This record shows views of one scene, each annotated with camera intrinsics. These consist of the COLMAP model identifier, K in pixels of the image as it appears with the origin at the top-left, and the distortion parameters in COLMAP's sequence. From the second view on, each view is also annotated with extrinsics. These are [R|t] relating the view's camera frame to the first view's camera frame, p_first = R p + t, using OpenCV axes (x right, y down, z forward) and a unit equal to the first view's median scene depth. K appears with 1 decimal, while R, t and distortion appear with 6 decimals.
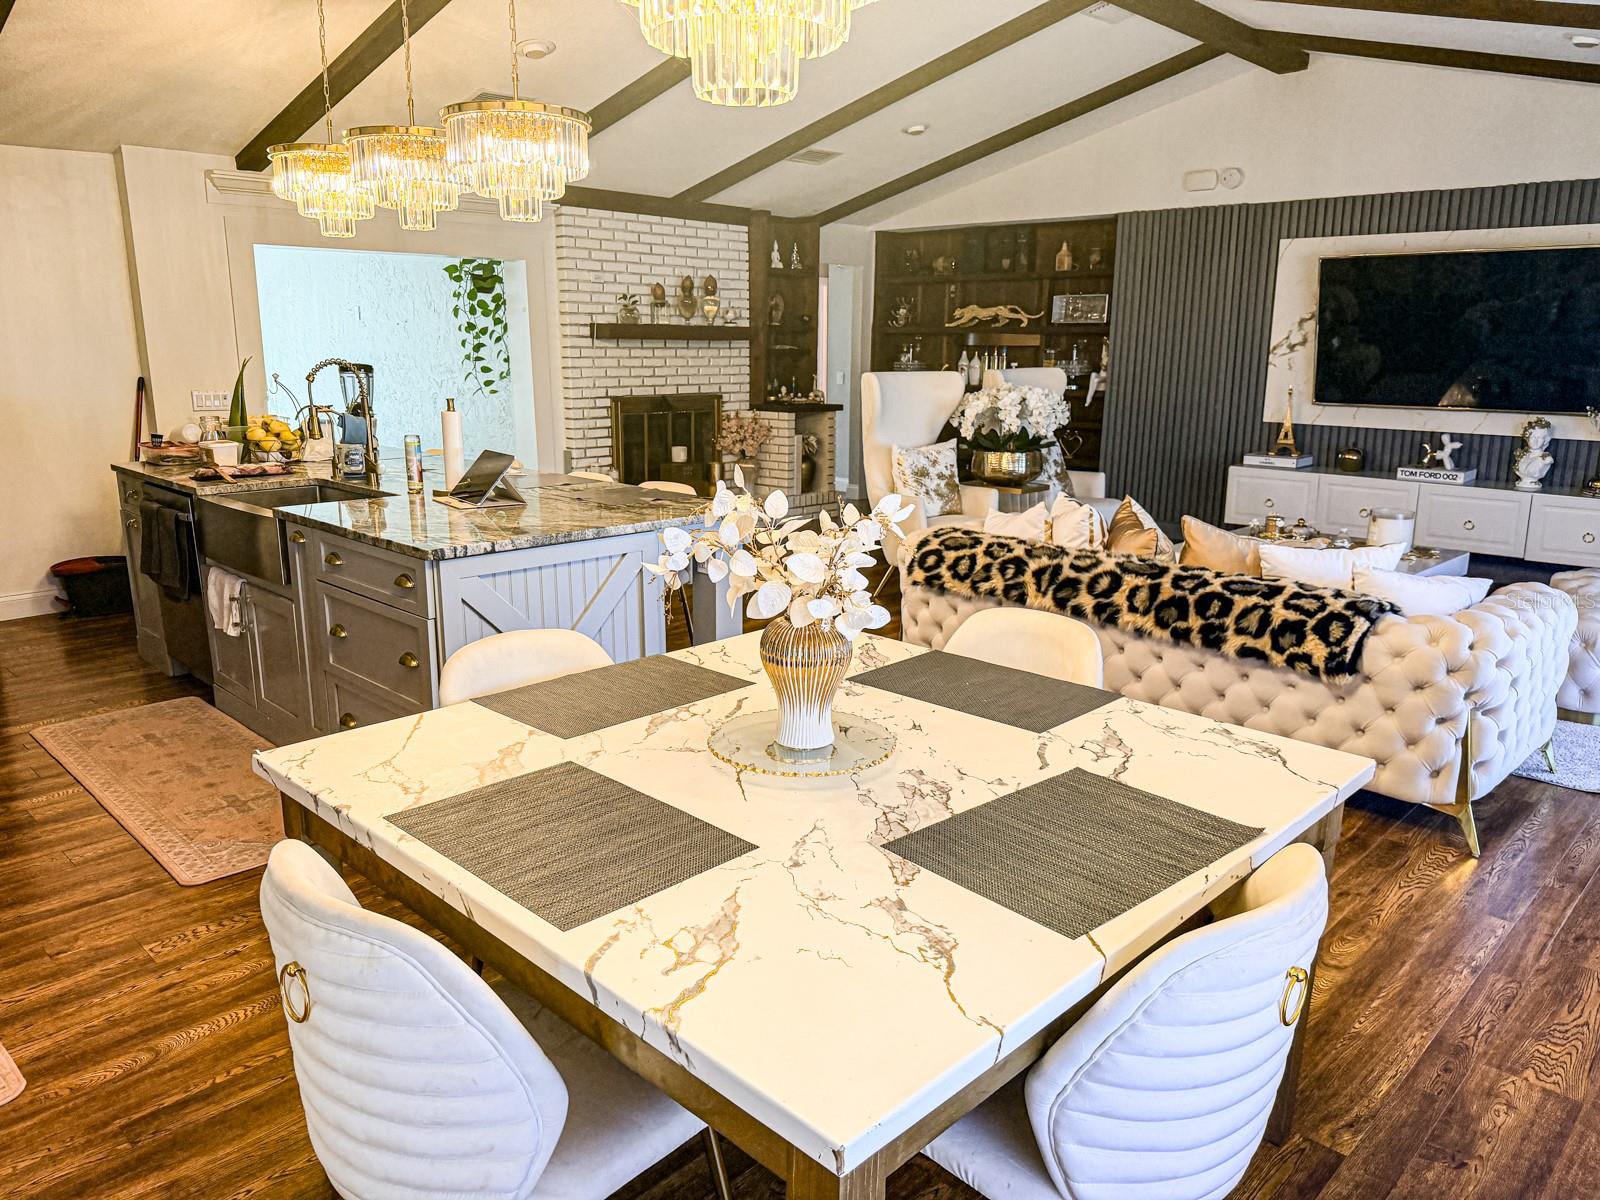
lens RADIAL K [[1119.6, 0, 777.2], [0, 1119.6, 632.4], [0, 0, 1]] dist [0.138547, -0.326167]
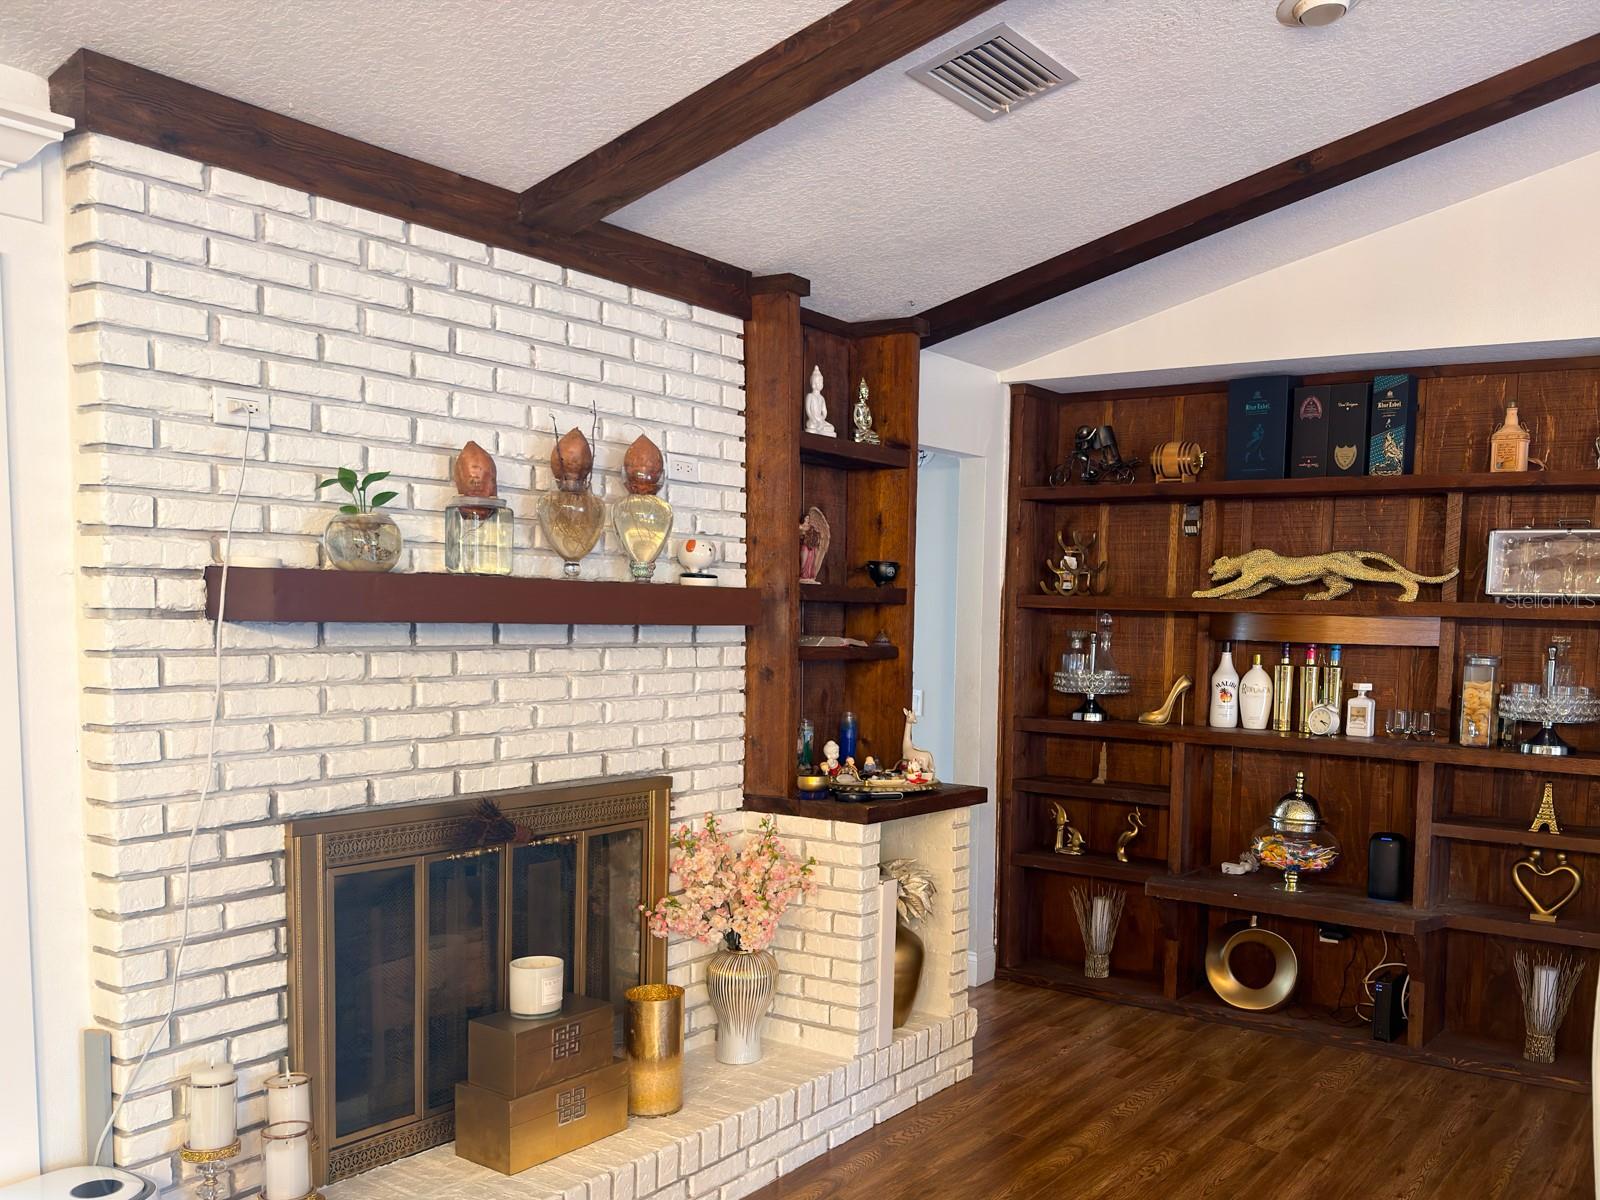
lens RADIAL K [[1361.5, 0, 949.9], [0, 1361.5, 728.4], [0, 0, 1]] dist [0.104253, -0.211489]
pose [[0.977403, -0.003310, 0.211357, -0.057387], [0.037802, 0.986496, -0.159363, -0.166386], [-0.207975, 0.163752, 0.964330, 0.617409]]
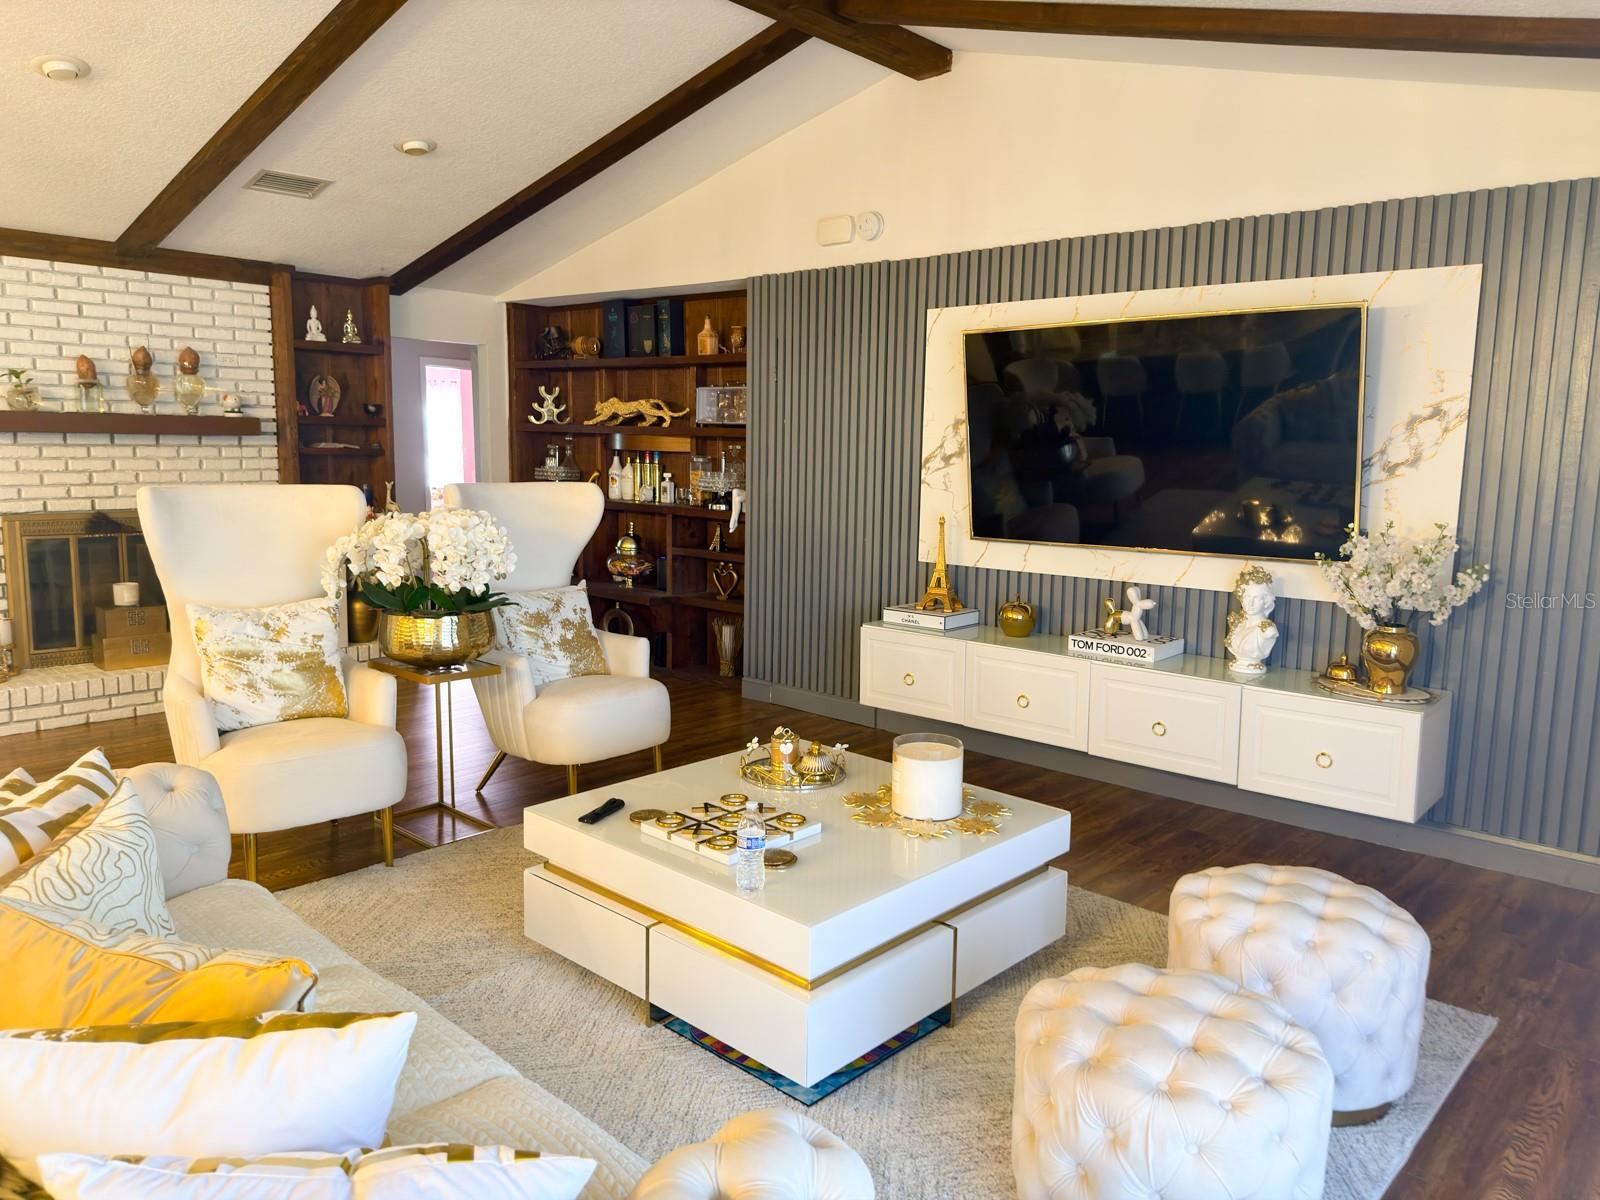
lens RADIAL K [[1136.3, 0, 802.2], [0, 1136.3, 608.4], [0, 0, 1]] dist [0.075534, -0.102735]
pose [[0.998730, 0.005529, 0.050073, 0.299236], [-0.000160, 0.994304, -0.106584, -0.074986], [-0.050377, 0.106440, 0.993042, 0.278752]]
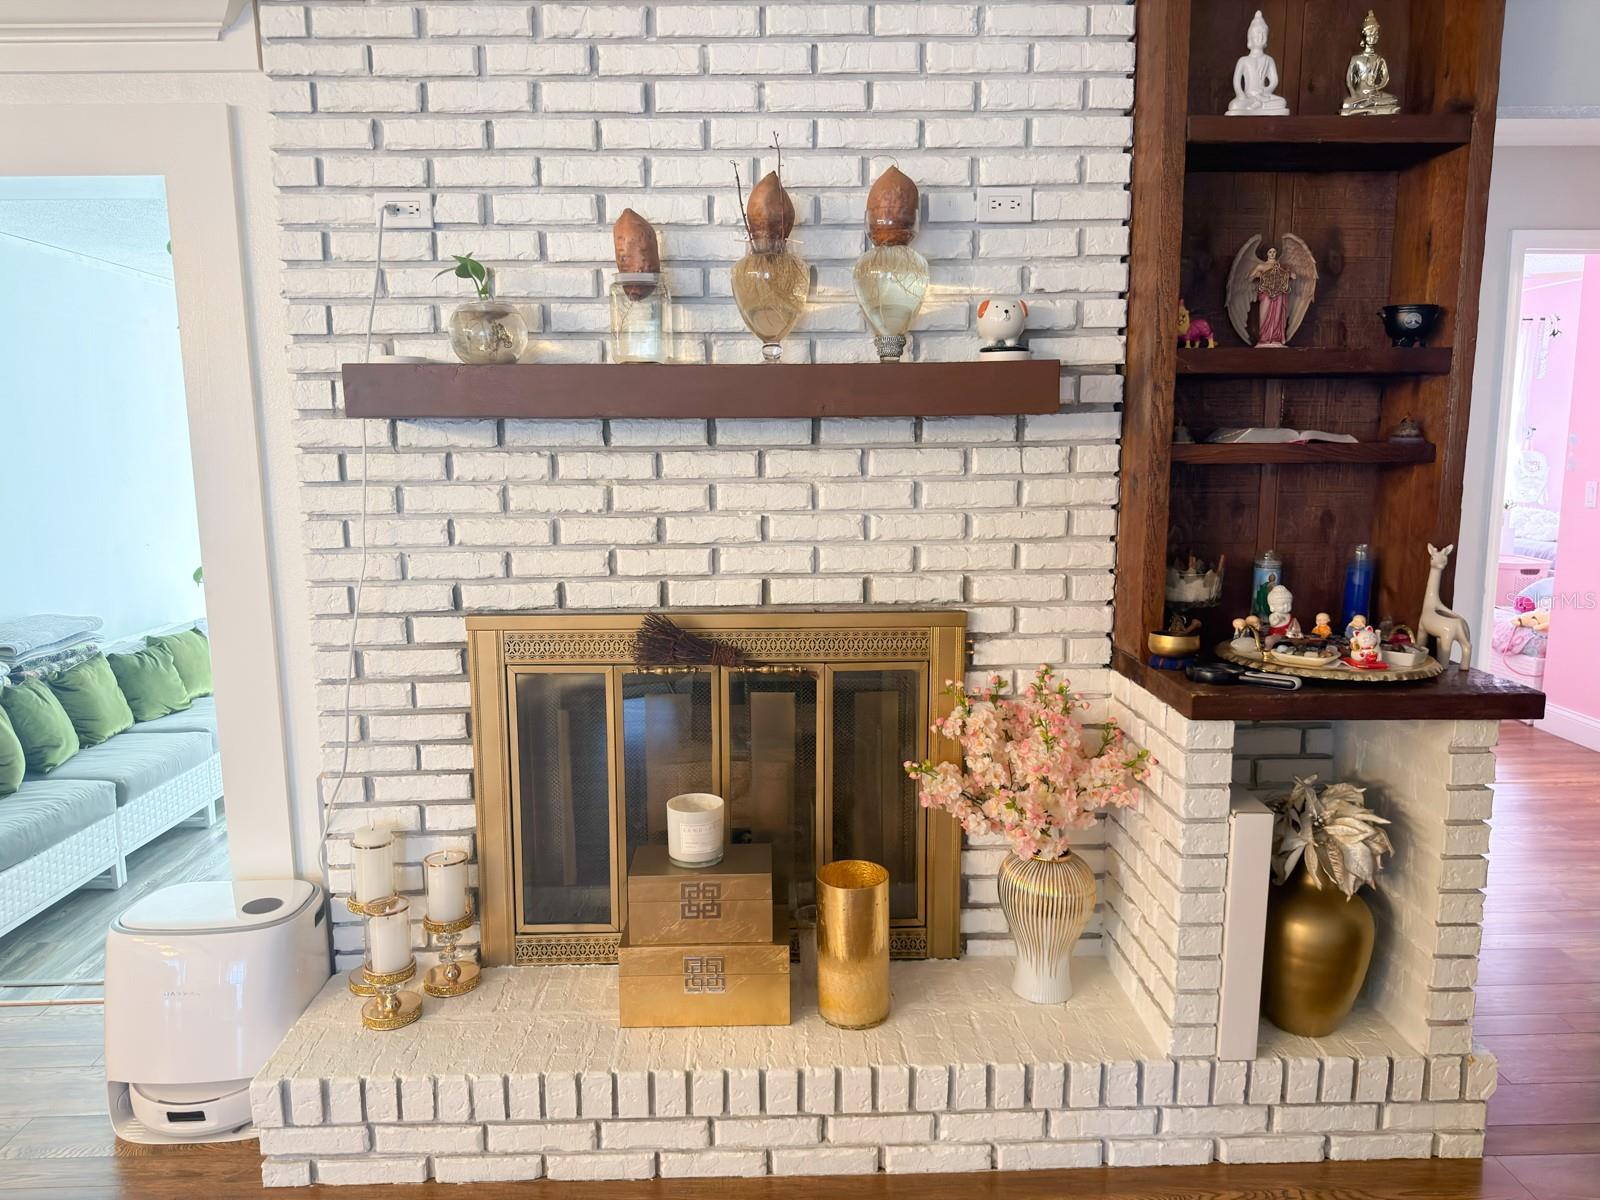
lens RADIAL K [[1136.3, 0, 802.2], [0, 1136.3, 608.4], [0, 0, 1]] dist [0.075534, -0.102735]
pose [[0.722383, 0.097961, -0.684519, 0.115963], [-0.161124, 0.986512, -0.028856, -0.210723], [0.672460, 0.131138, 0.728423, 0.825132]]
